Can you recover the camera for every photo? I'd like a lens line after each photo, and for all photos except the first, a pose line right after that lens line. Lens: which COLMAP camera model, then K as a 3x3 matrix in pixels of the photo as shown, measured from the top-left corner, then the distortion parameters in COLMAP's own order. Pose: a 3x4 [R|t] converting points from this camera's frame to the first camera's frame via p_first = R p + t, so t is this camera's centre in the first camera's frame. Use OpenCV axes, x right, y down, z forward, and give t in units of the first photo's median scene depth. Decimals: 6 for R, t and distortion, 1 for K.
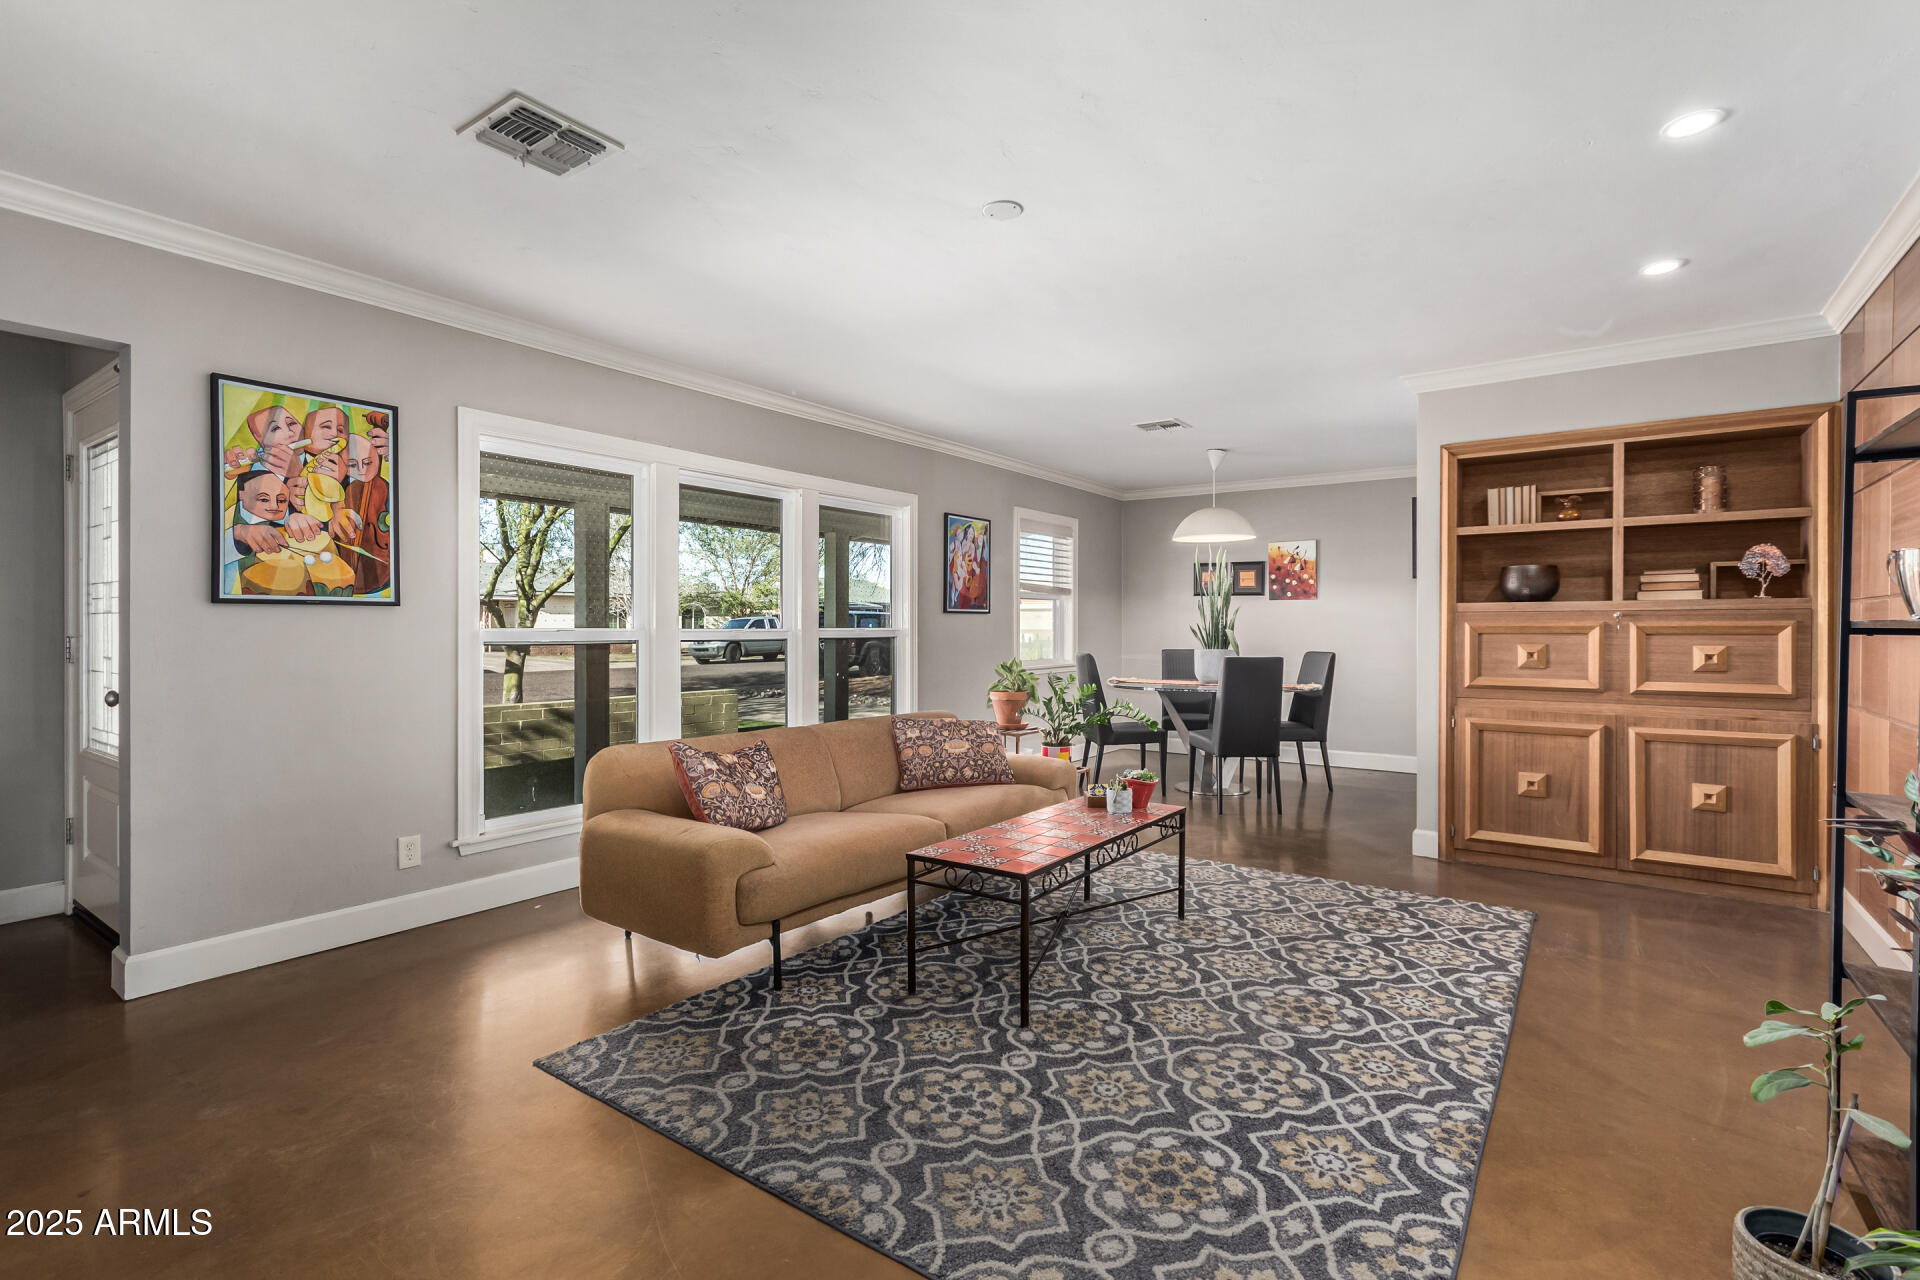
lens RADIAL K [[893.0, 0, 967.7], [0, 893.0, 645.0], [0, 0, 1]] dist [0.003002, 0.000788]
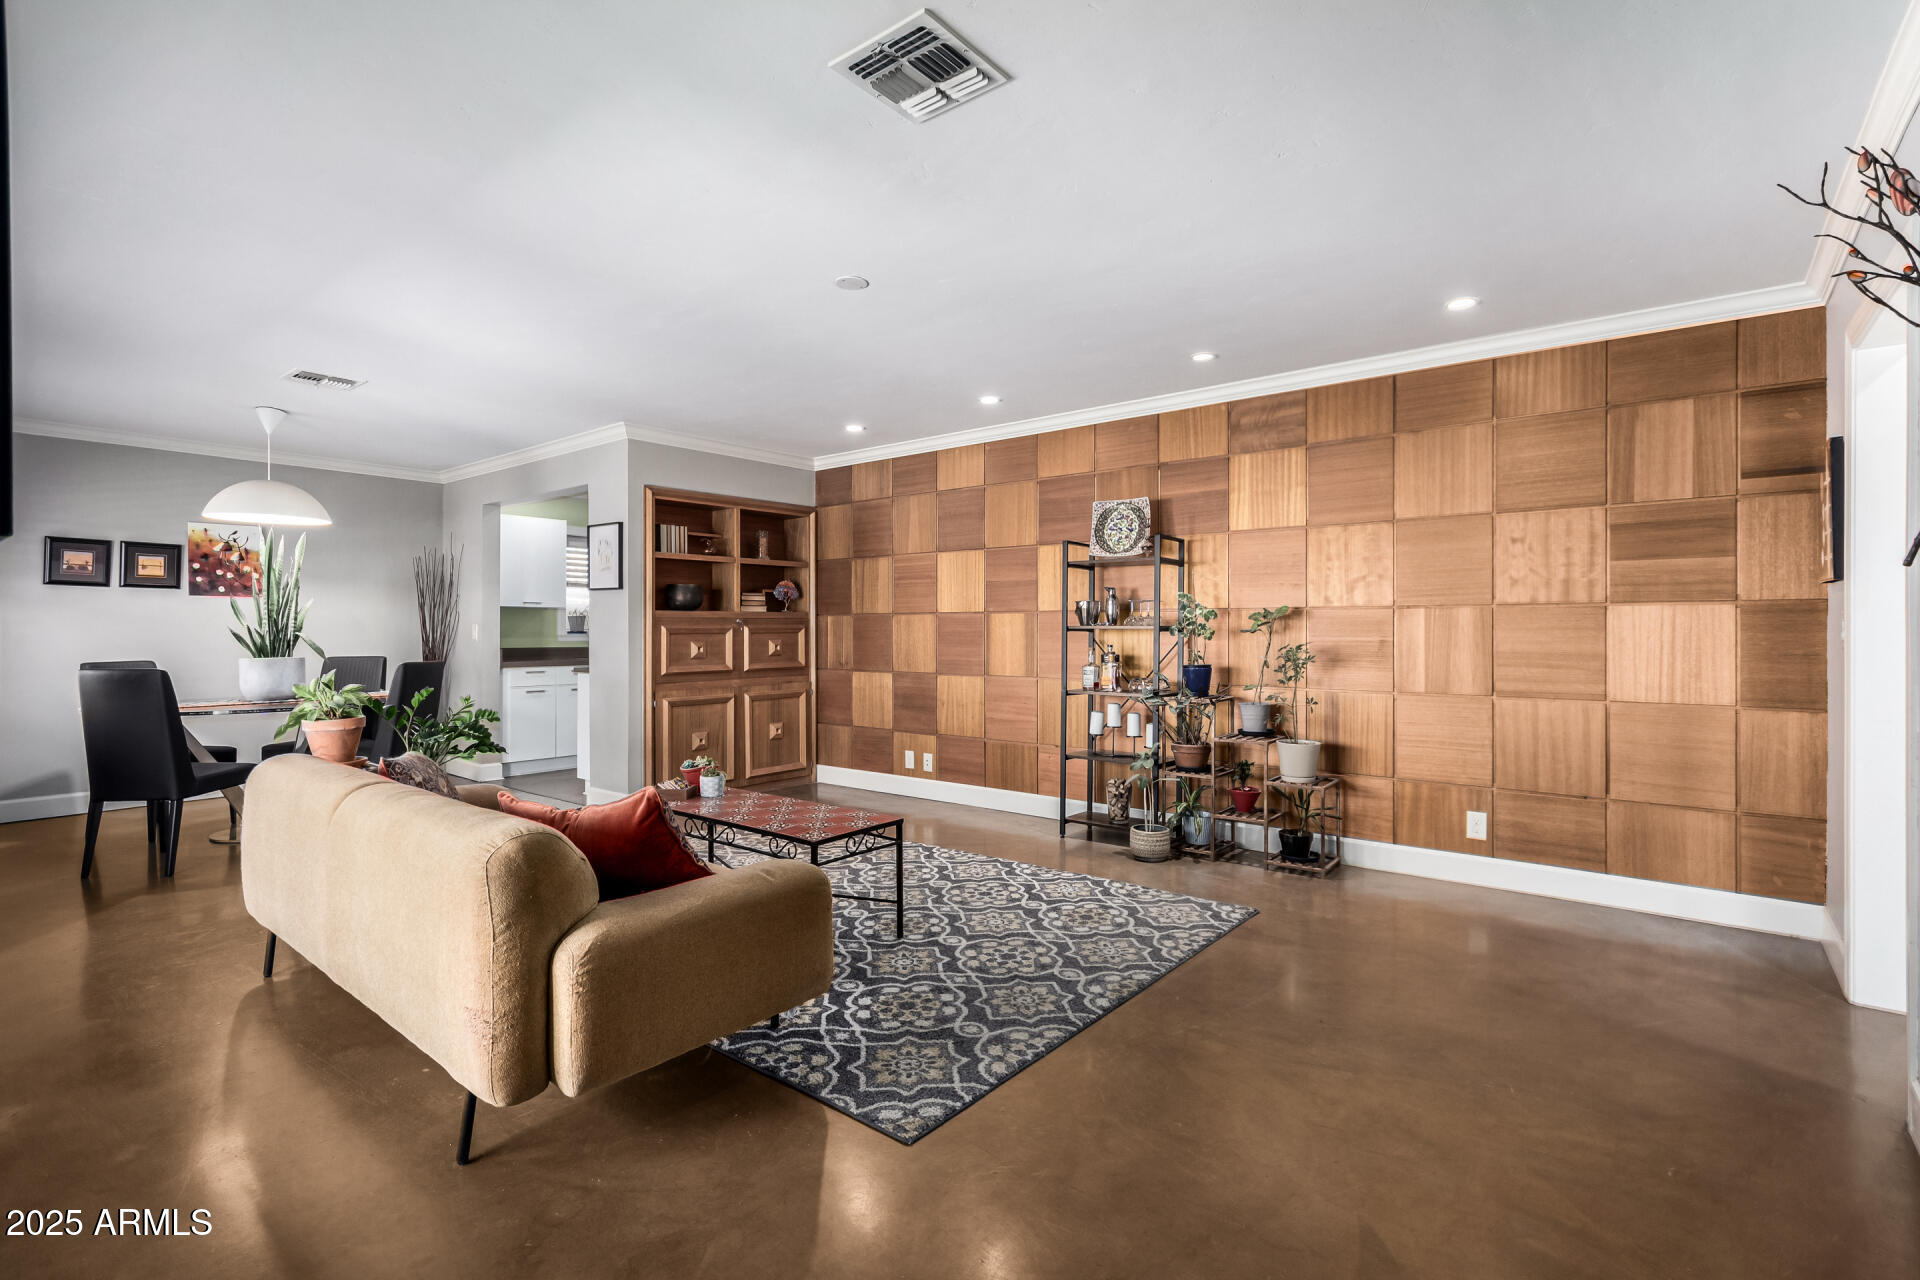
lens RADIAL K [[893.8, 0, 977.1], [0, 893.8, 632.9], [0, 0, 1]] dist [-0.000216, 0.000111]
pose [[0.045502, -0.004347, 0.998955, -1.208052], [0.022015, 0.999752, 0.003347, -0.014007], [-0.998722, 0.021840, 0.045587, 0.811512]]
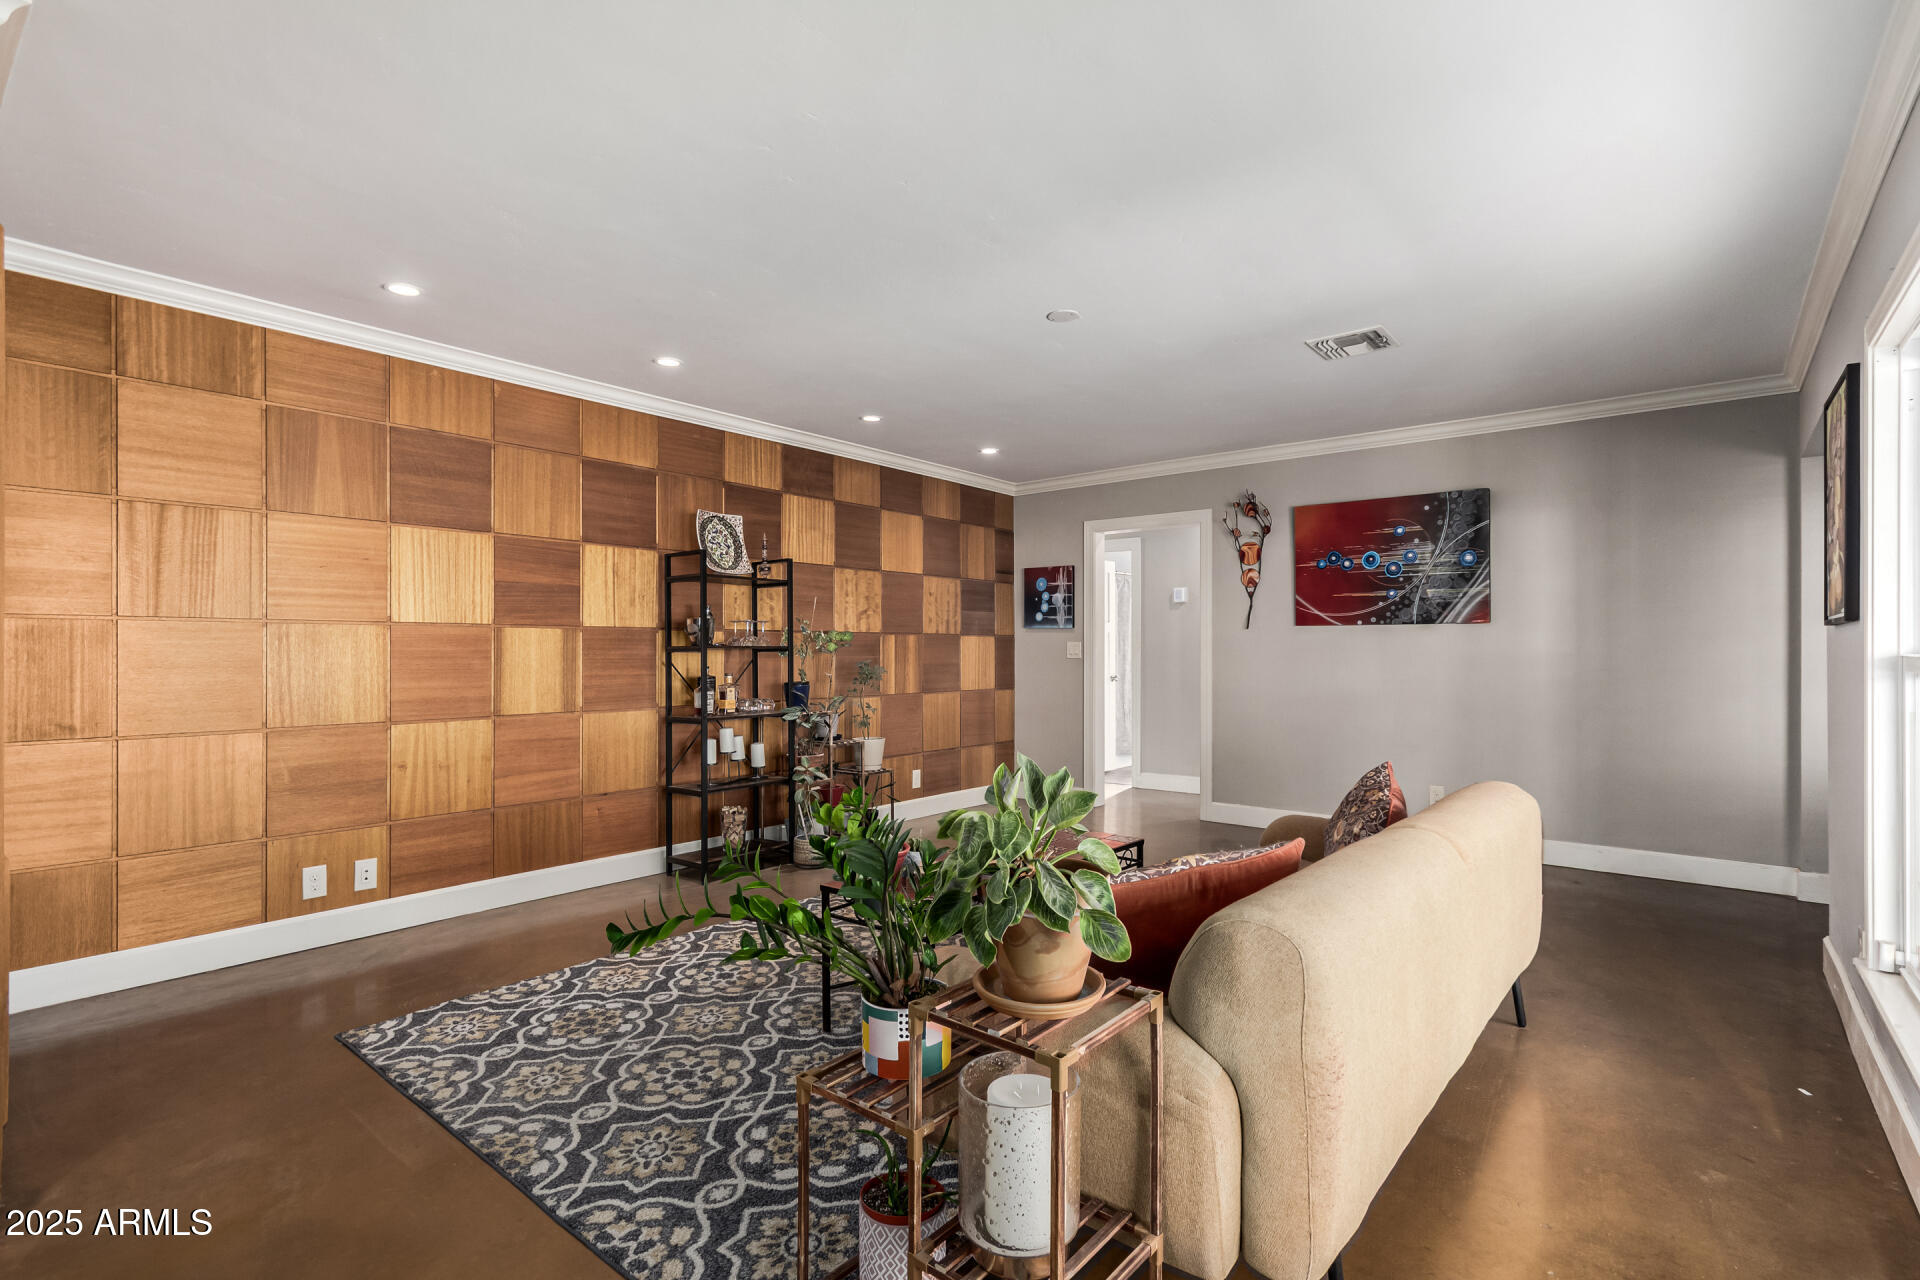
lens RADIAL K [[893.0, 0, 967.7], [0, 893.0, 645.0], [0, 0, 1]] dist [0.003002, 0.000788]
pose [[-0.997982, 0.000314, 0.063494, 0.094587], [0.001431, 0.999845, 0.017549, -0.049105], [-0.063478, 0.017605, -0.997828, 2.368095]]
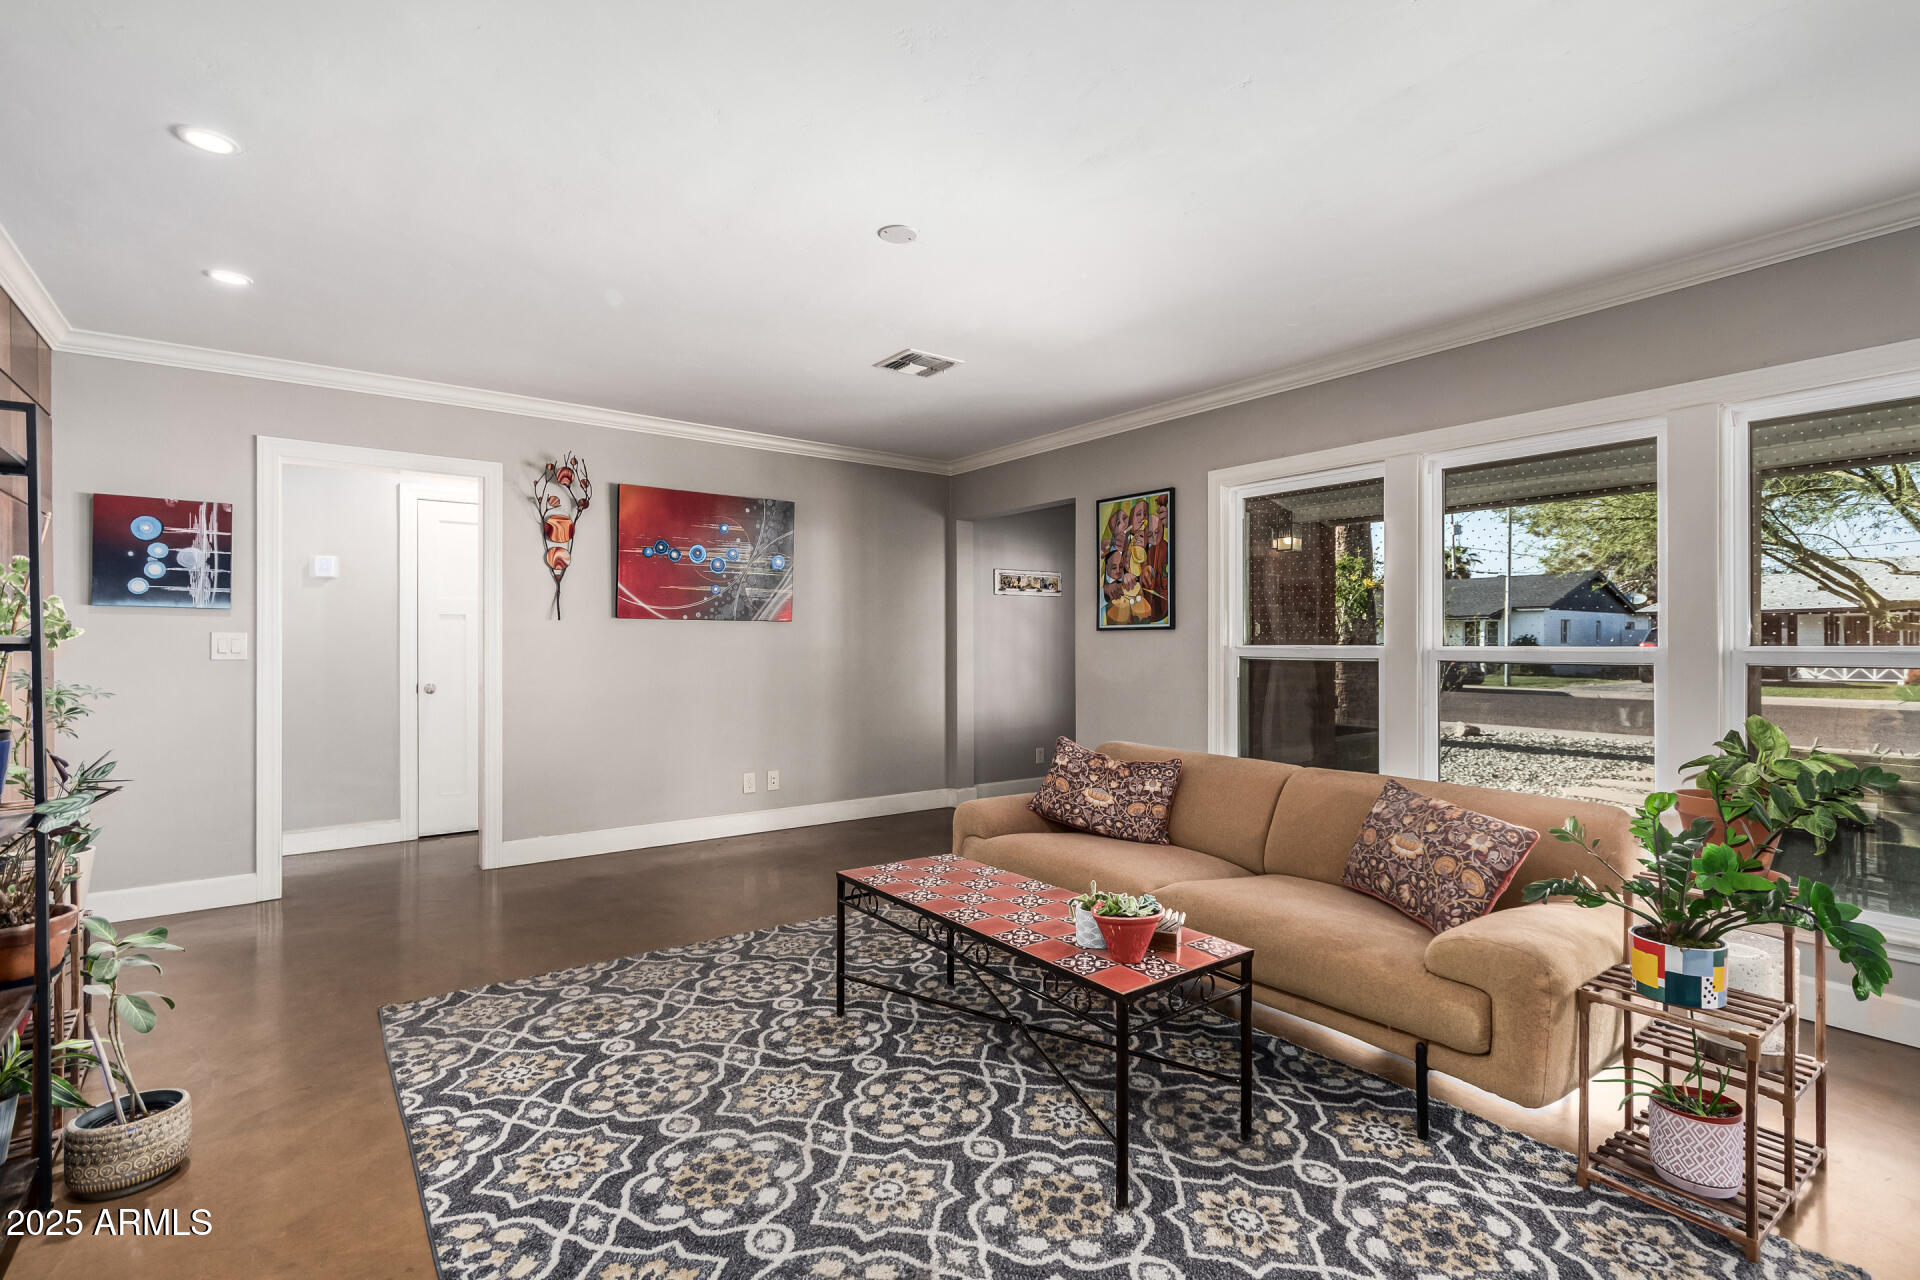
lens RADIAL K [[889.9, 0, 960.0], [0, 889.9, 640.0], [0, 0, 1]] dist [0.001275, -0.000687]
pose [[-0.305291, -0.005468, -0.952243, 1.028837], [-0.020534, 0.999789, 0.000842, -0.026624], [0.952038, 0.019811, -0.305339, 1.438405]]
